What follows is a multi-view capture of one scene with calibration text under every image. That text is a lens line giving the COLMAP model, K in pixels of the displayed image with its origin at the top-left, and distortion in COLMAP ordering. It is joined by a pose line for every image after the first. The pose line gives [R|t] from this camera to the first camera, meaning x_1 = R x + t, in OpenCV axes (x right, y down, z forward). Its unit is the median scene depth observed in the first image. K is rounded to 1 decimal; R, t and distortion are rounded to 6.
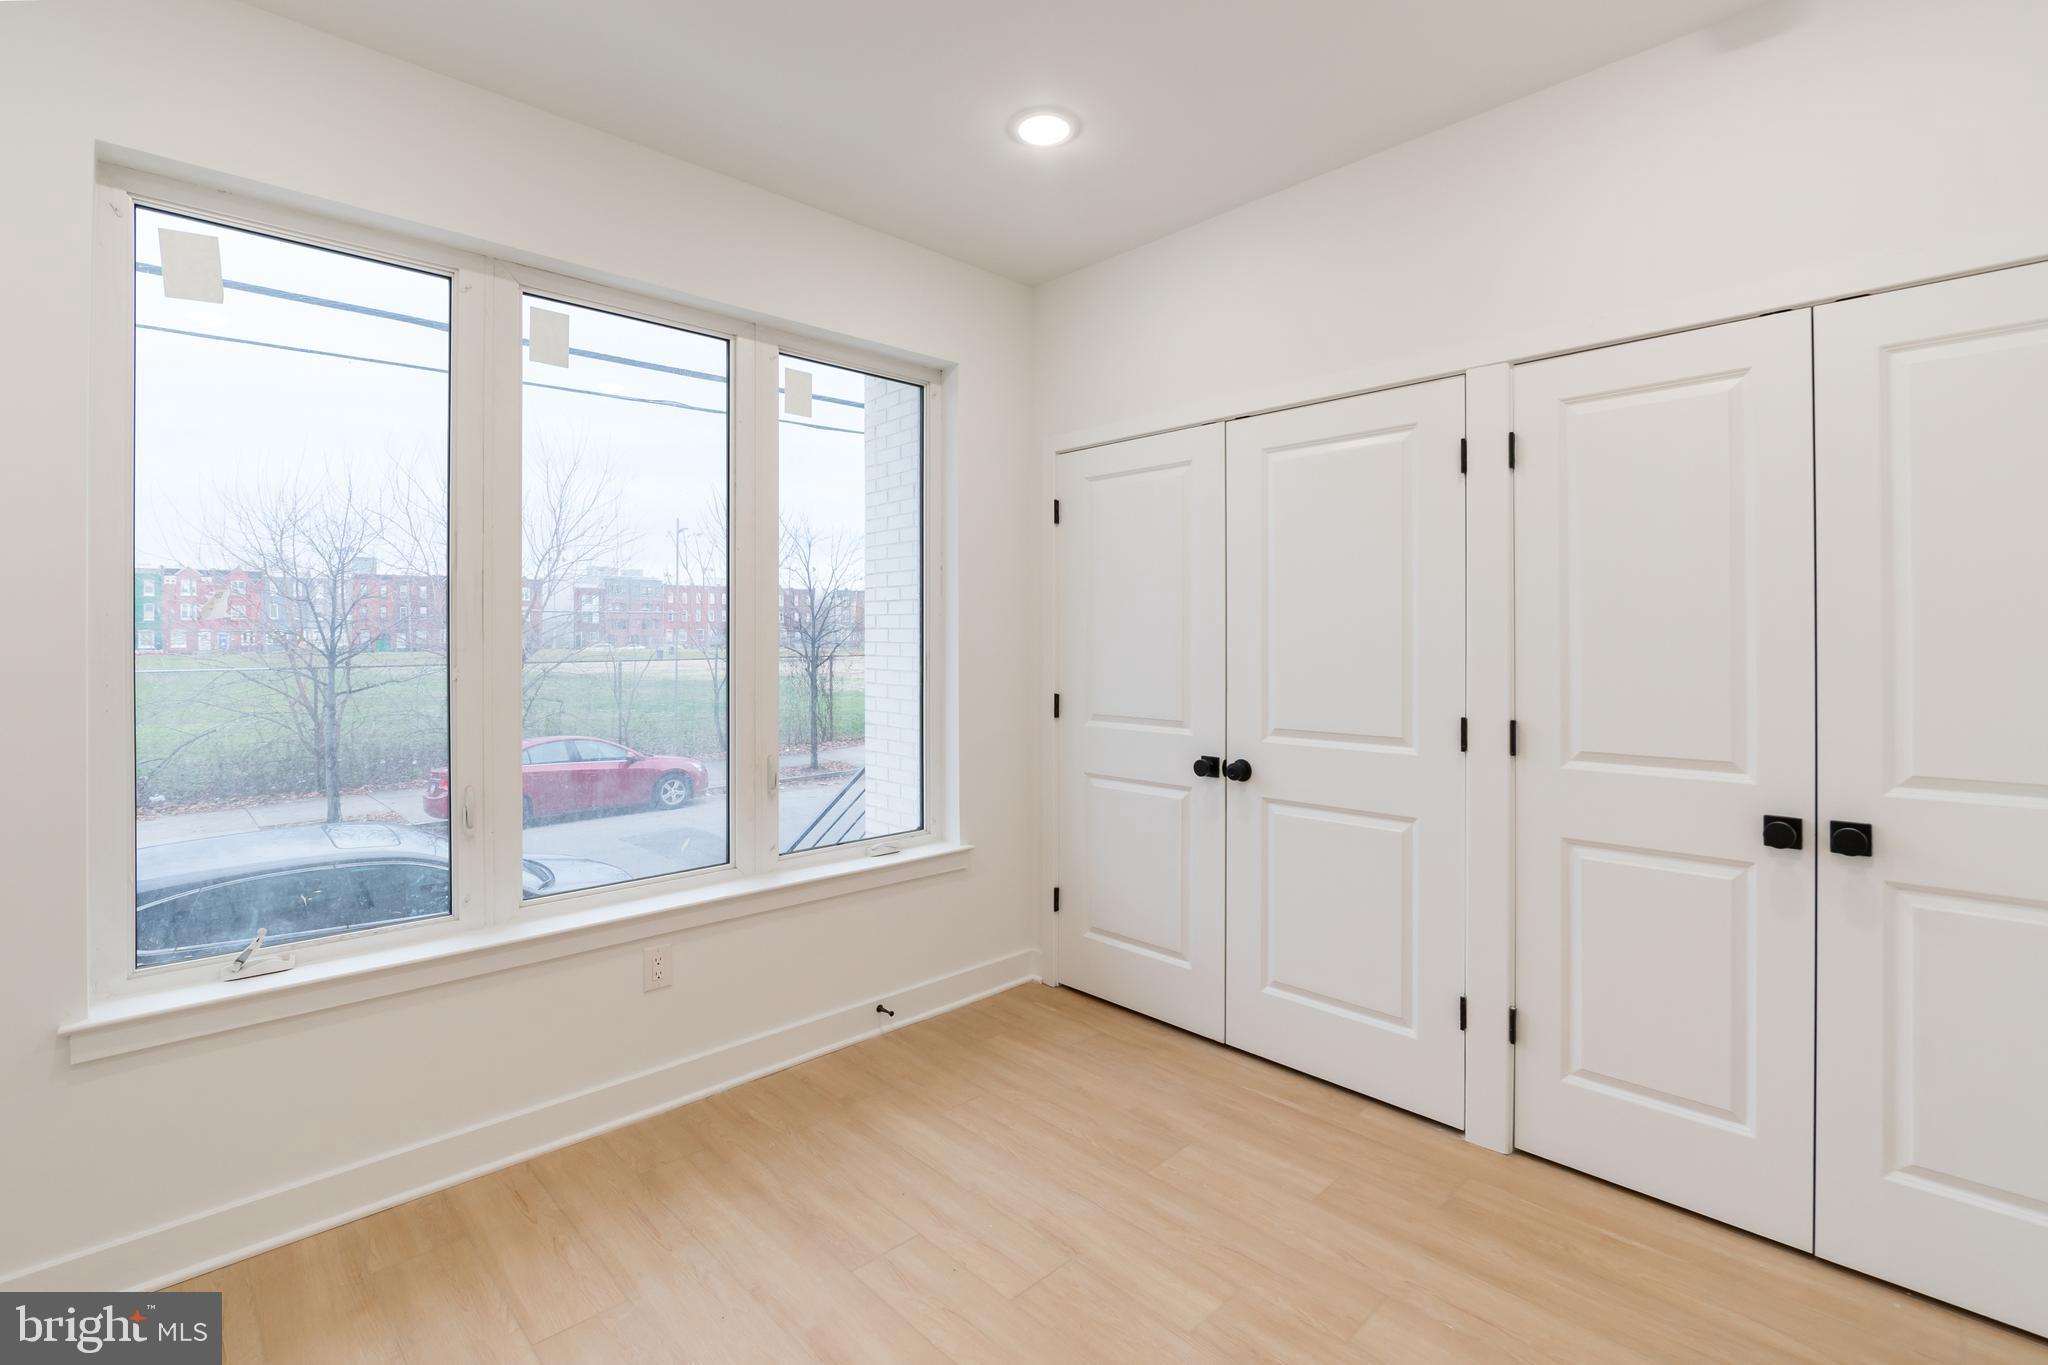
lens RADIAL K [[913.0, 0, 1025.8], [0, 913.0, 645.2], [0, 0, 1]] dist [-0.001076, -0.000293]
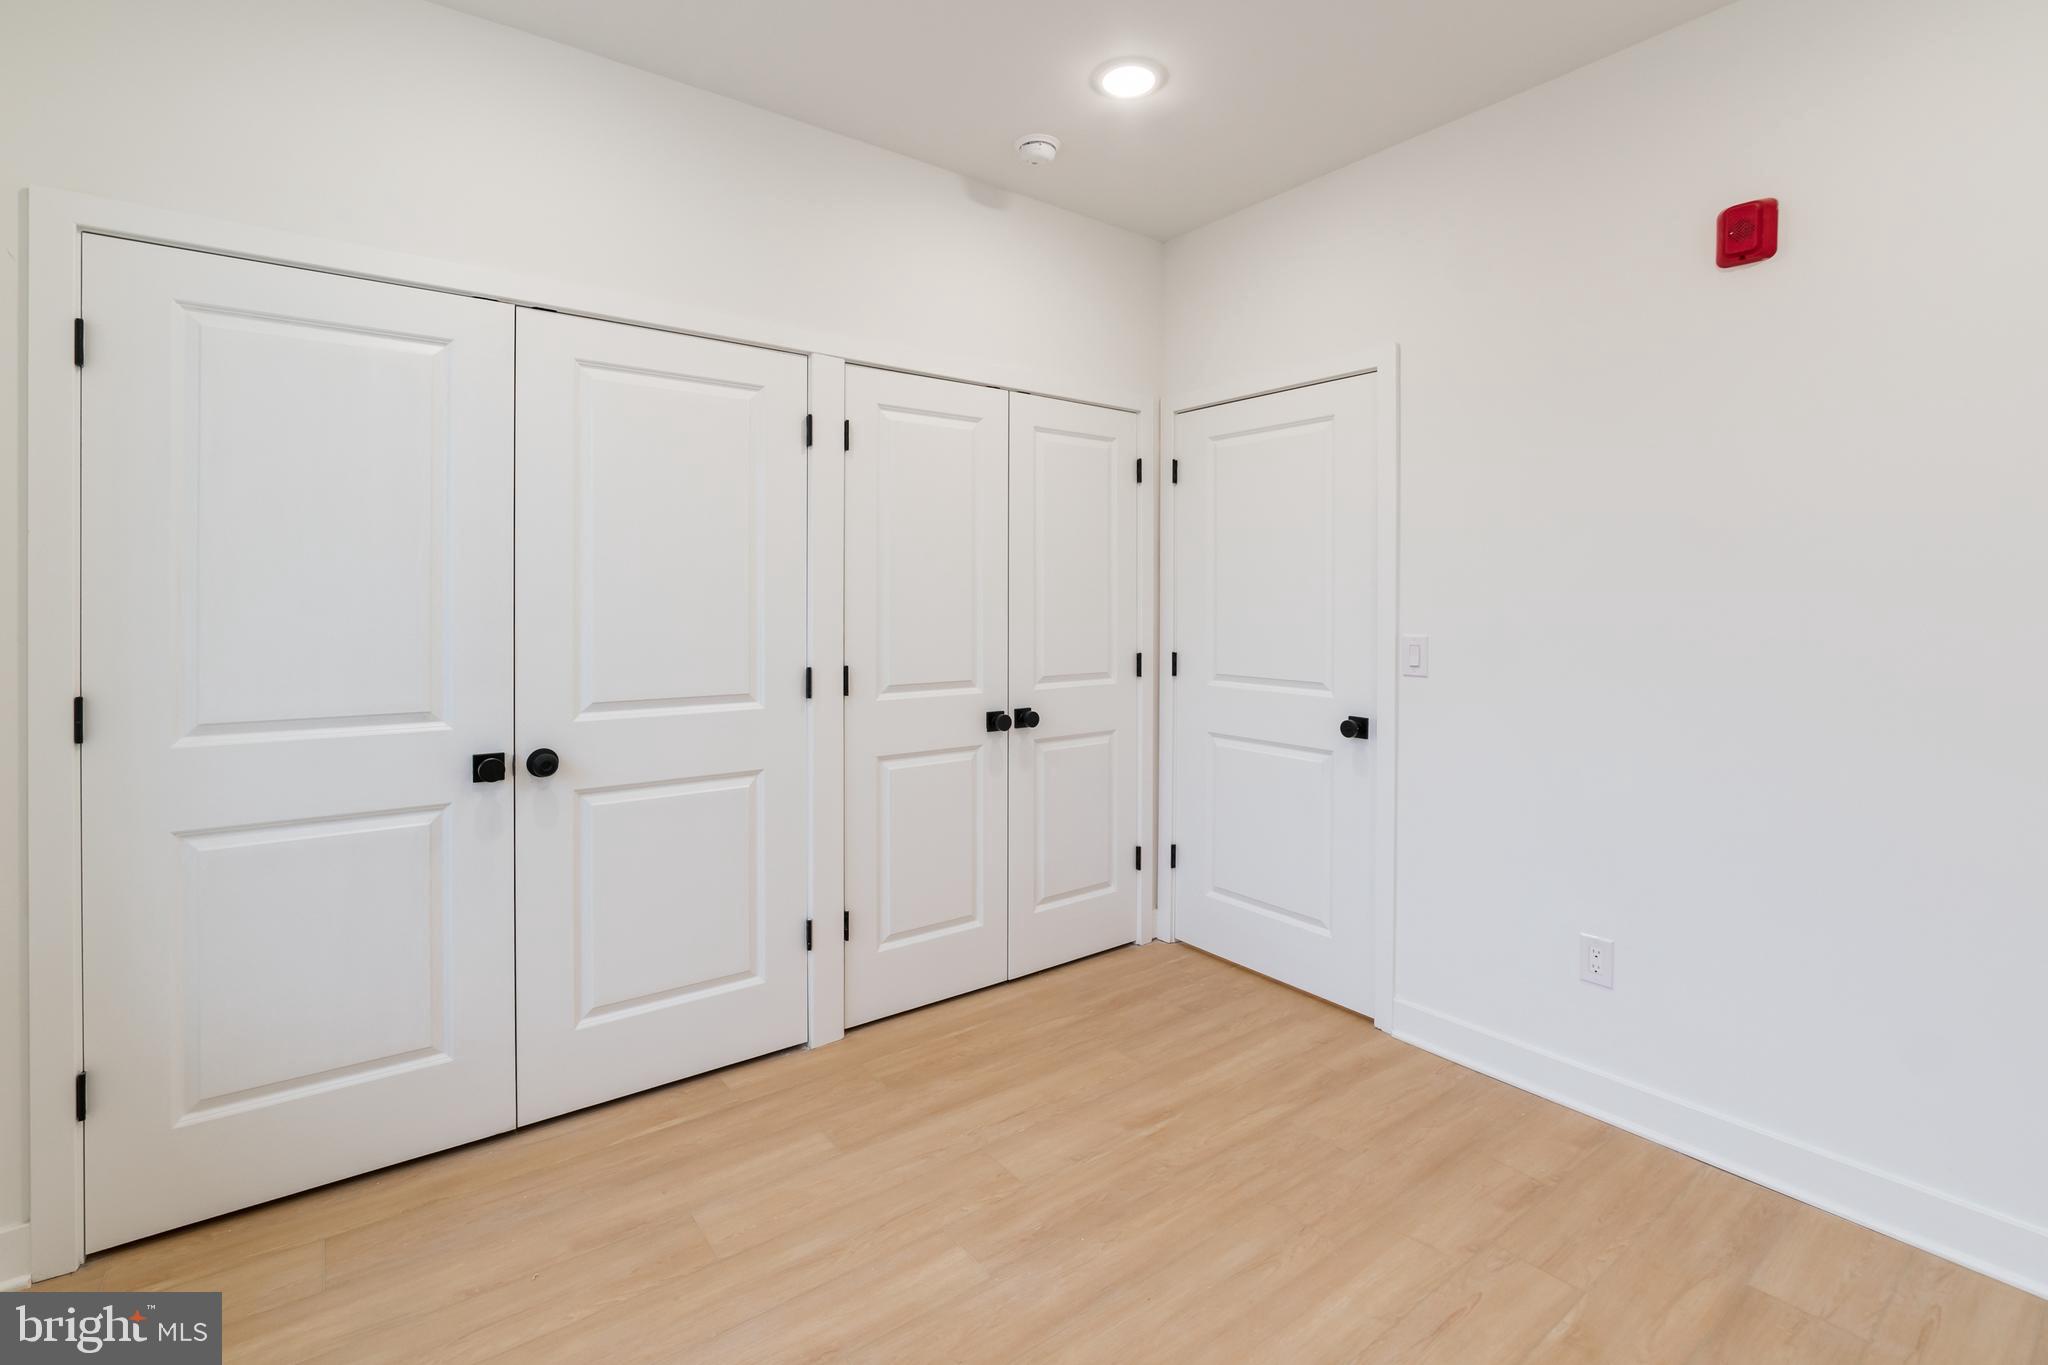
lens RADIAL K [[936.8, 0, 1033.2], [0, 936.8, 604.1], [0, 0, 1]] dist [-0.013070, 0.001020]
pose [[0.126910, -0.005462, 0.991899, -0.611692], [-0.002211, 0.999981, 0.005790, -0.004002], [-0.991912, -0.002928, 0.126896, 0.597093]]
